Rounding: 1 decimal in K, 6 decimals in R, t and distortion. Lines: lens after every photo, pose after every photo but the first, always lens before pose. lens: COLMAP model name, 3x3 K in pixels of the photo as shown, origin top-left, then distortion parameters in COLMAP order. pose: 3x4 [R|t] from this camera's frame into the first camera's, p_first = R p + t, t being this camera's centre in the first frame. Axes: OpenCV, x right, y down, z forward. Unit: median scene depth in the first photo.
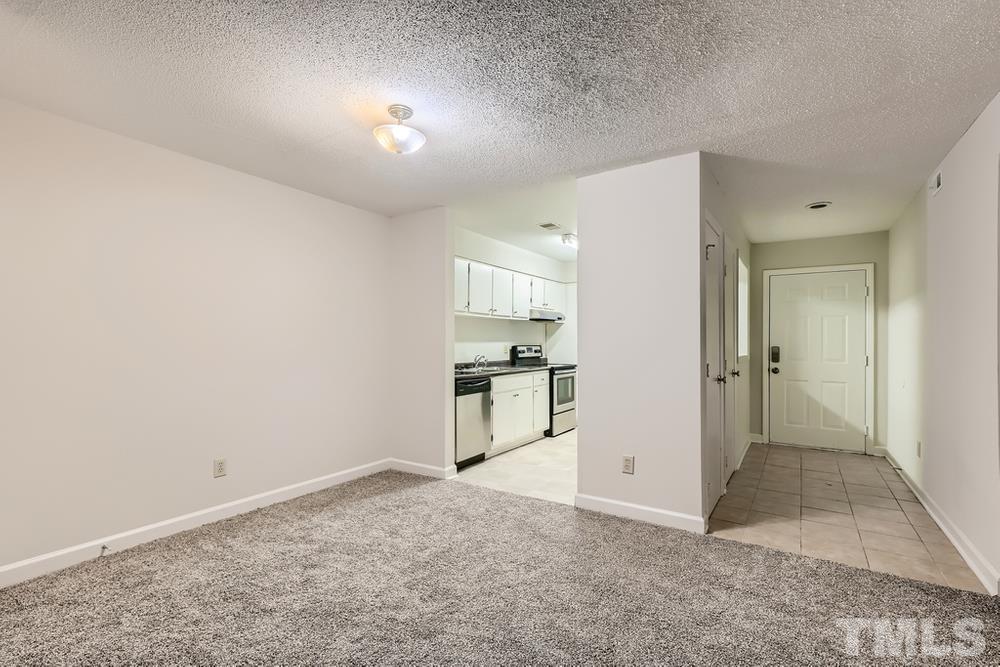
lens RADIAL K [[453.7, 0, 500.4], [0, 453.7, 338.0], [0, 0, 1]] dist [-0.000123, 0.000376]
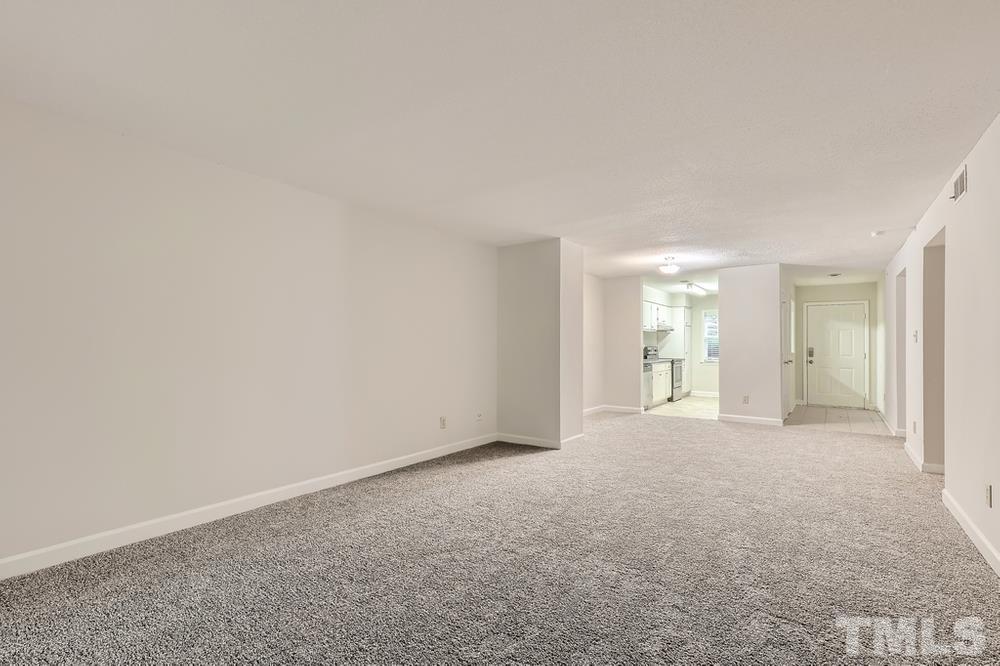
lens RADIAL K [[453.7, 0, 500.4], [0, 453.7, 337.5], [0, 0, 1]] dist [-0.000123, 0.000376]
pose [[0.998904, 0.001735, -0.046769, -0.443056], [-0.002185, 0.999952, -0.009570, 0.000147], [0.046750, 0.009662, 0.998860, -0.699745]]
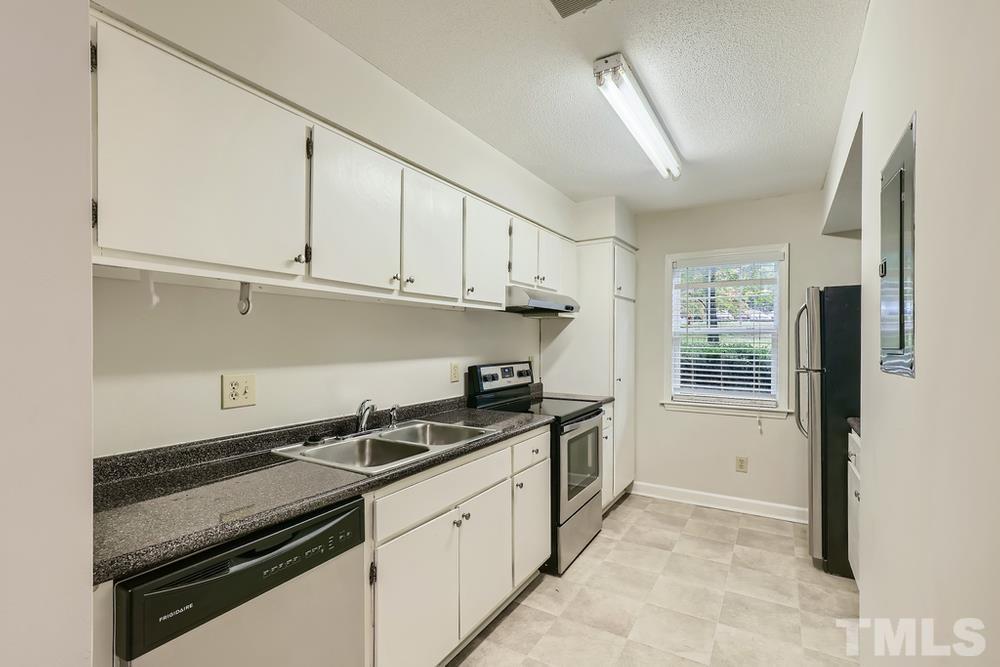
lens RADIAL K [[453.7, 0, 500.4], [0, 453.7, 338.0], [0, 0, 1]] dist [-0.000123, 0.000376]
pose [[0.999658, -0.000564, 0.026141, 0.048382], [0.000492, 0.999996, 0.002769, -0.013084], [-0.026143, -0.002755, 0.999654, 0.567991]]
